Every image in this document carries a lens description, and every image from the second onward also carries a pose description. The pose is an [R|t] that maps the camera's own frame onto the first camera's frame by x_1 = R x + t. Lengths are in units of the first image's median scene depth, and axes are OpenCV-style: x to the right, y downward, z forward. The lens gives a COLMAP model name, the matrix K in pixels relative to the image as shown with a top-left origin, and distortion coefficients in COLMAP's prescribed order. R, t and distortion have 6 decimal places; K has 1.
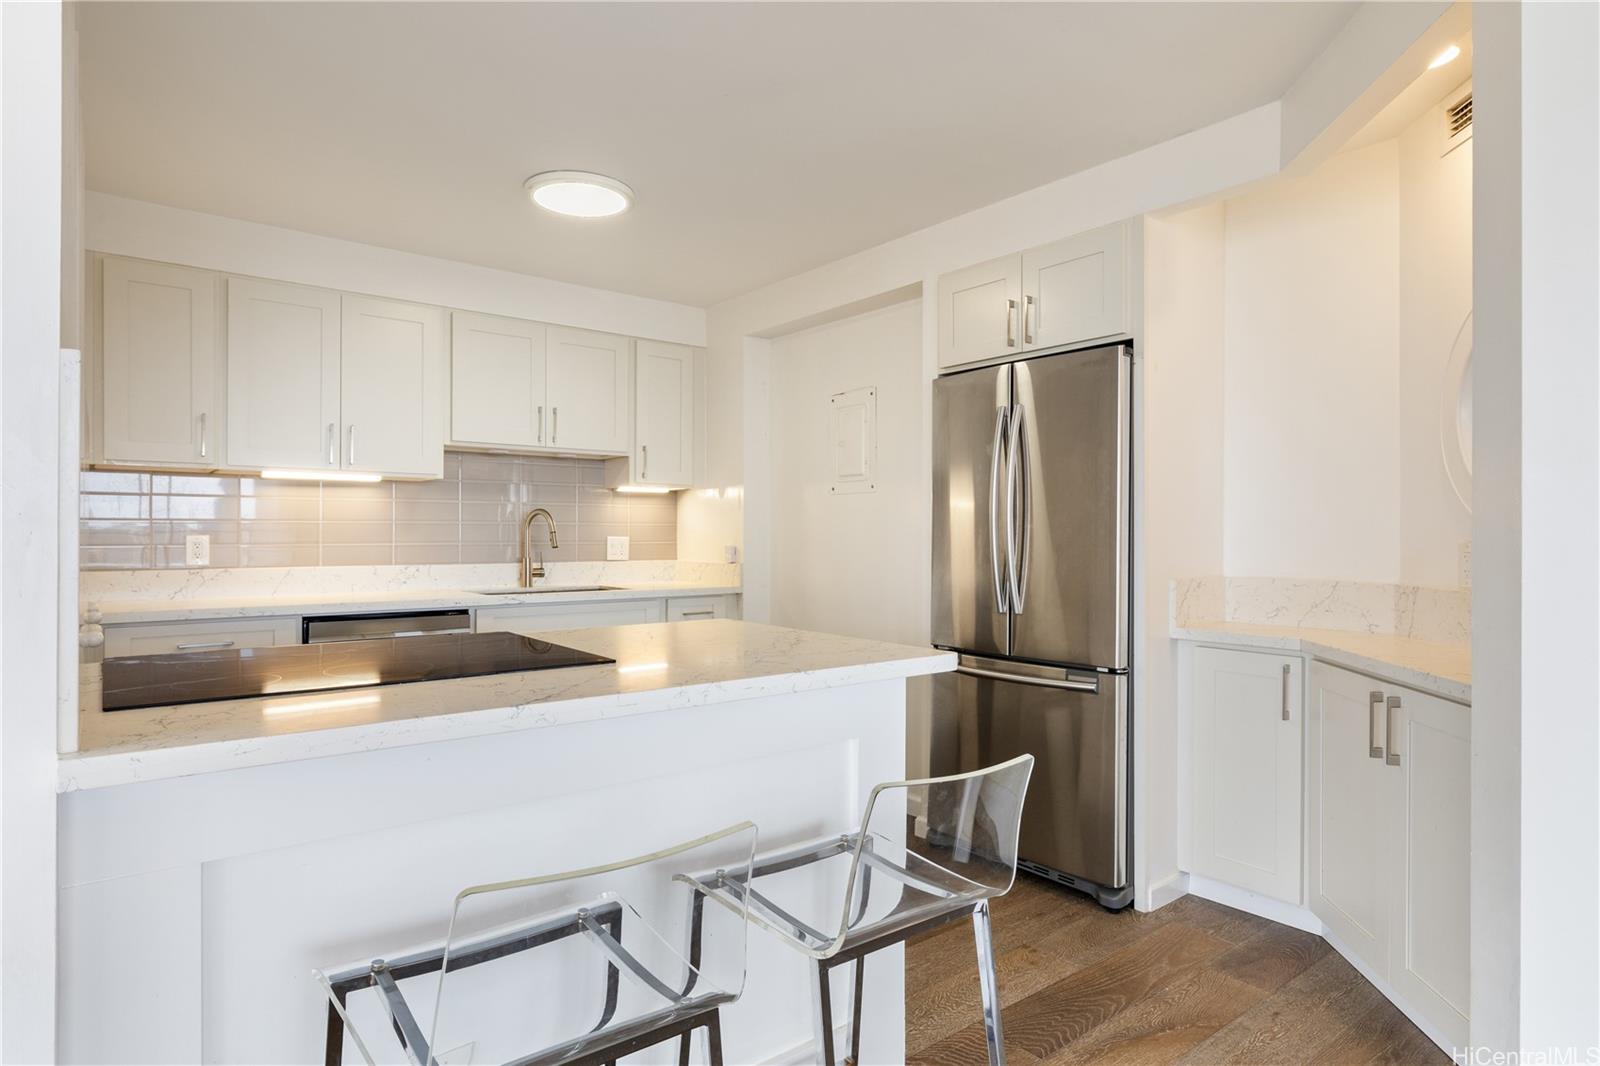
lens RADIAL K [[896.2, 0, 799.3], [0, 896.2, 534.4], [0, 0, 1]] dist [0.000116, 0.000004]
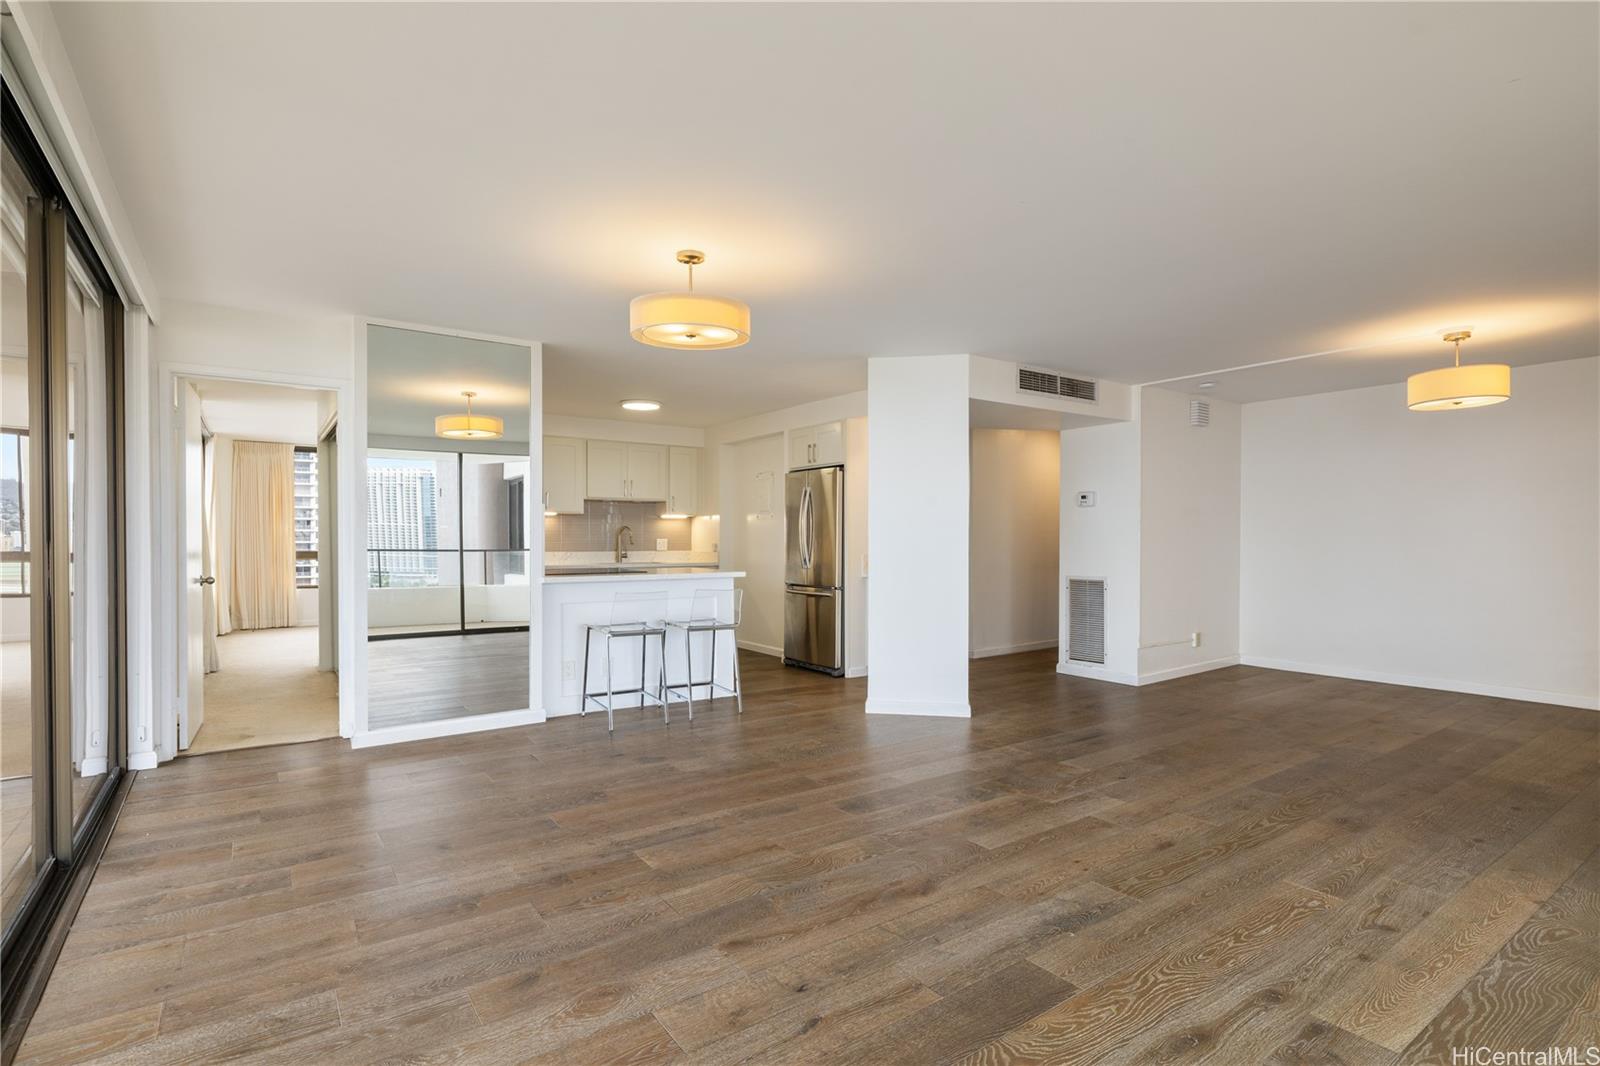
lens RADIAL K [[781.8, 0, 793.4], [0, 781.8, 545.9], [0, 0, 1]] dist [-0.001227, 0.000588]
pose [[0.998028, -0.001441, -0.062755, 0.234729], [0.002094, 0.999944, 0.010350, 0.000244], [0.062737, -0.010461, 0.997975, -0.858963]]
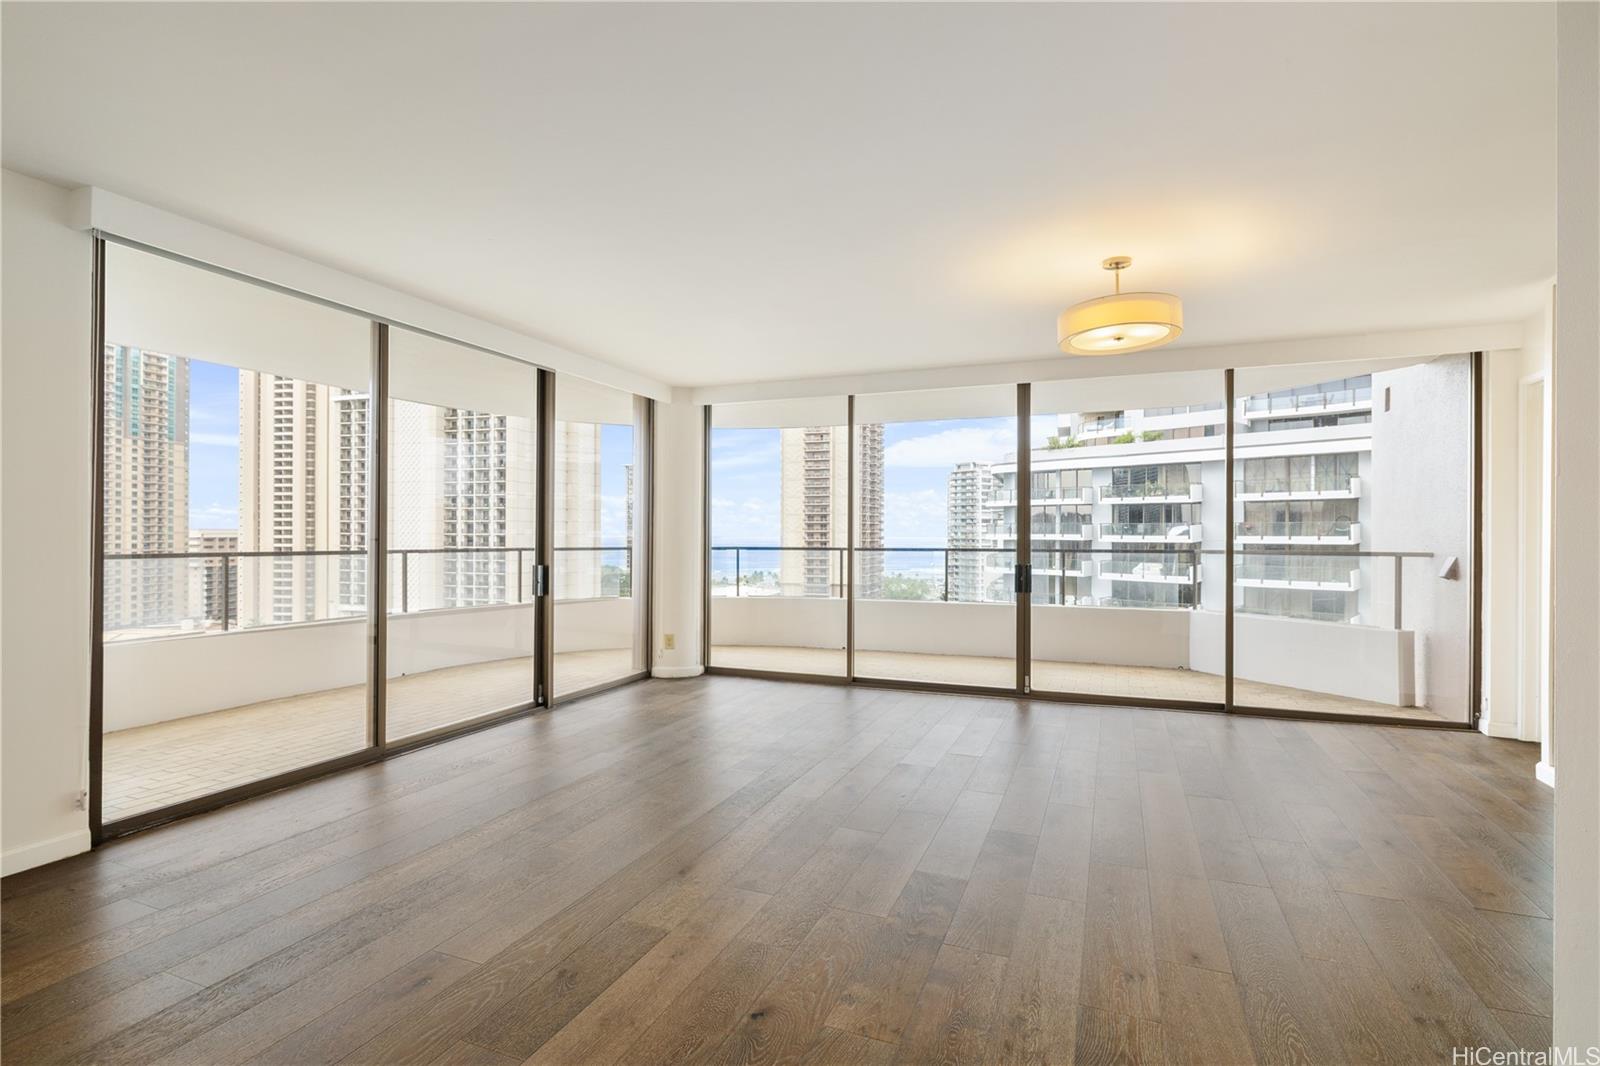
lens RADIAL K [[768.0, 0, 800.0], [0, 768.0, 533.0], [0, 0, 1]] dist [-0.000983, 0.000391]
pose [[-0.873789, -0.005793, -0.486271, 0.736016], [-0.005791, 0.999982, -0.001507, 0.000249], [0.486271, 0.001499, -0.873807, 0.416720]]
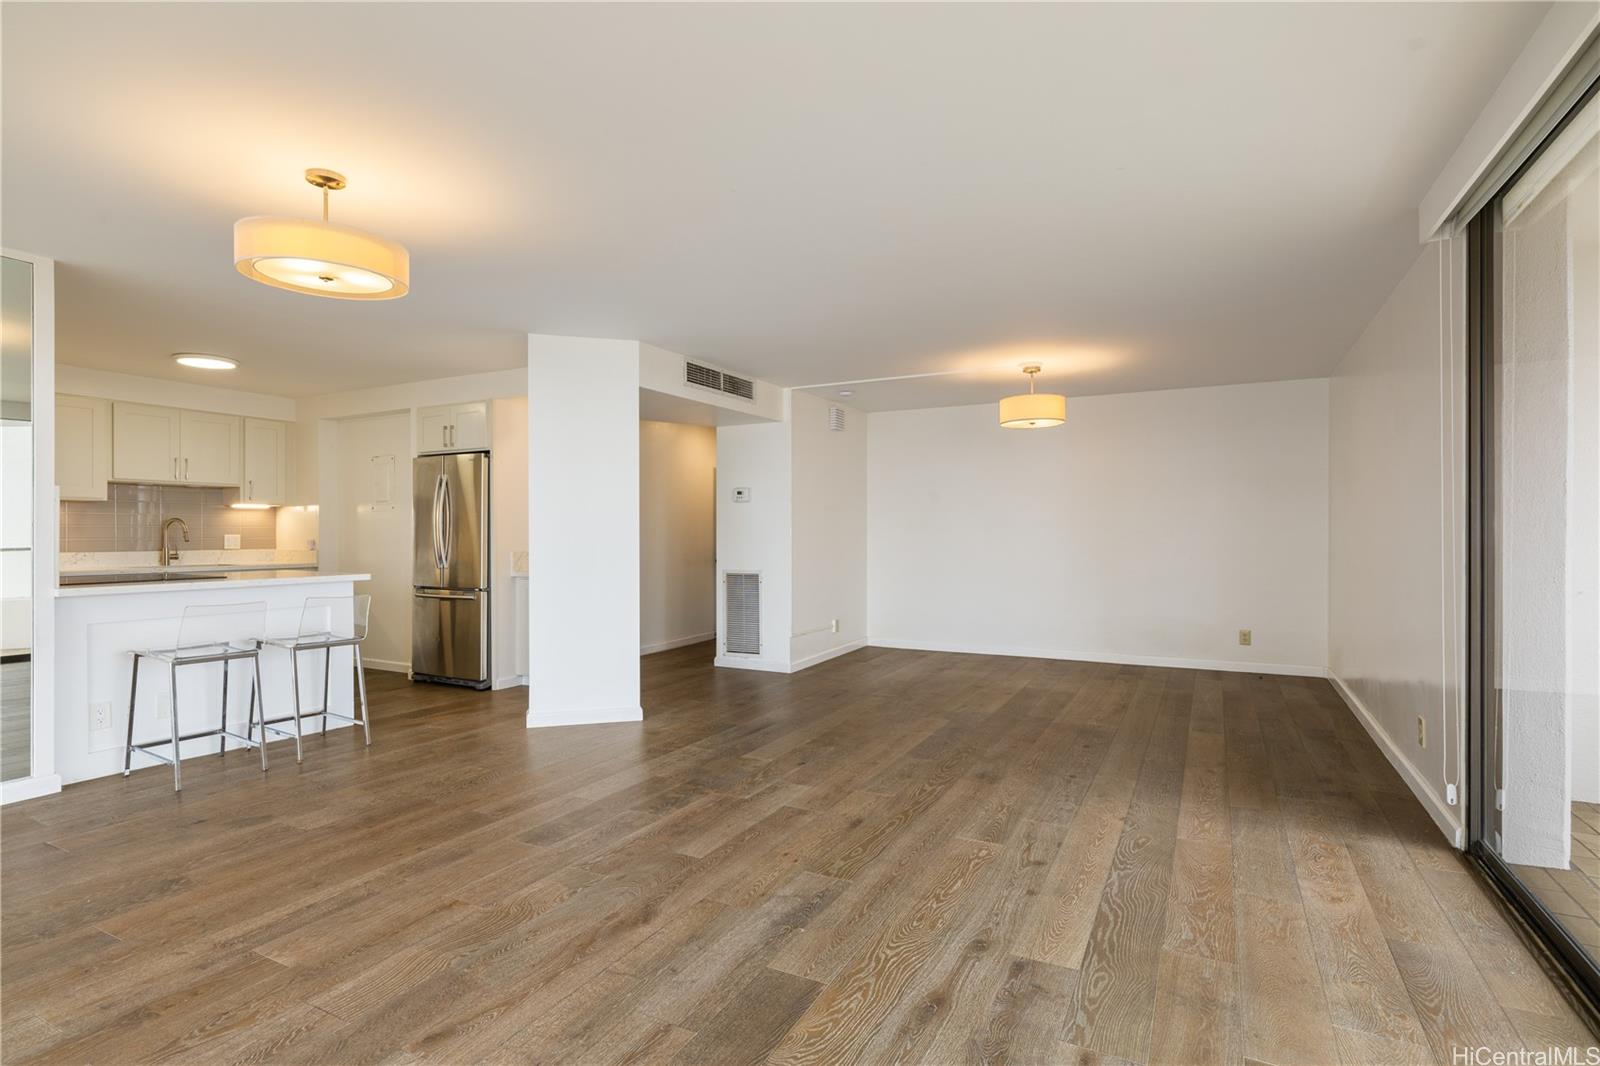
lens RADIAL K [[798.4, 0, 800.0], [0, 798.4, 533.0], [0, 0, 1]] dist [-0.004528, 0.002476]
pose [[0.914630, -0.003385, 0.404279, 0.170908], [0.003090, 0.999994, 0.001384, 0.000510], [-0.404281, -0.000017, 0.914635, -0.813273]]
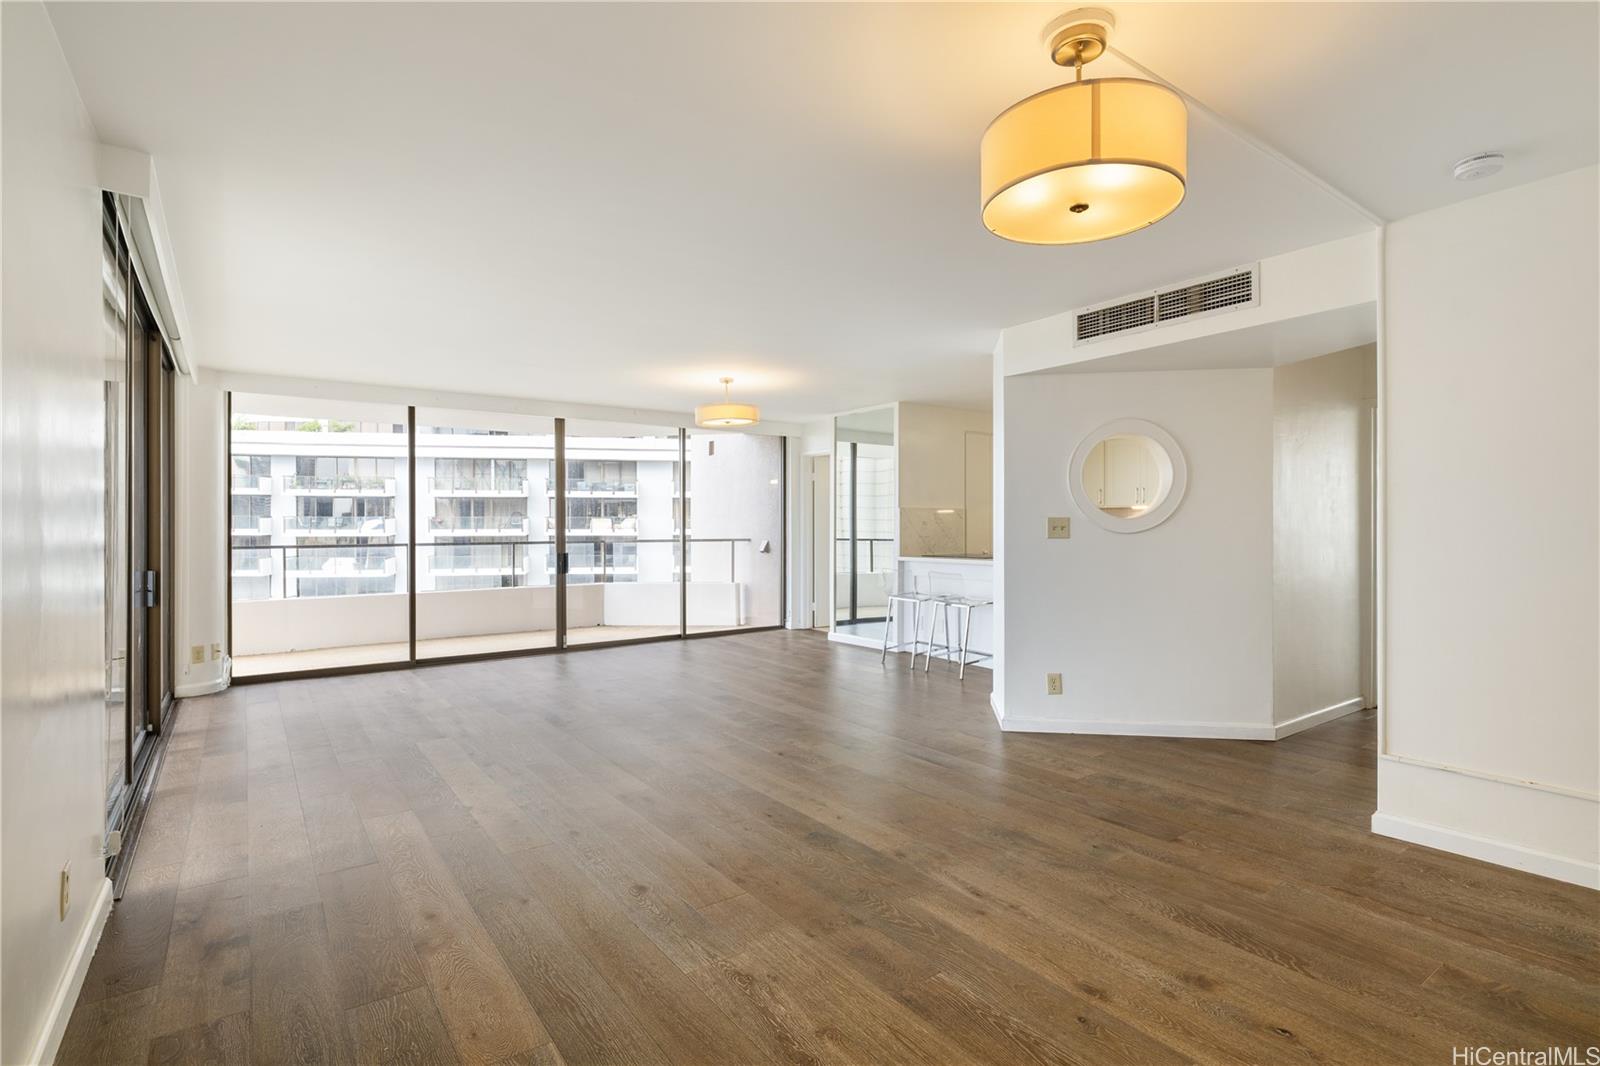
lens RADIAL K [[768.0, 0, 800.0], [0, 768.0, 533.0], [0, 0, 1]] dist [-0.000983, 0.000391]
pose [[-0.051217, 0.005113, -0.998674, 1.470848], [0.001636, 0.999986, 0.005036, -0.003625], [0.998686, -0.001376, -0.051224, 0.102024]]
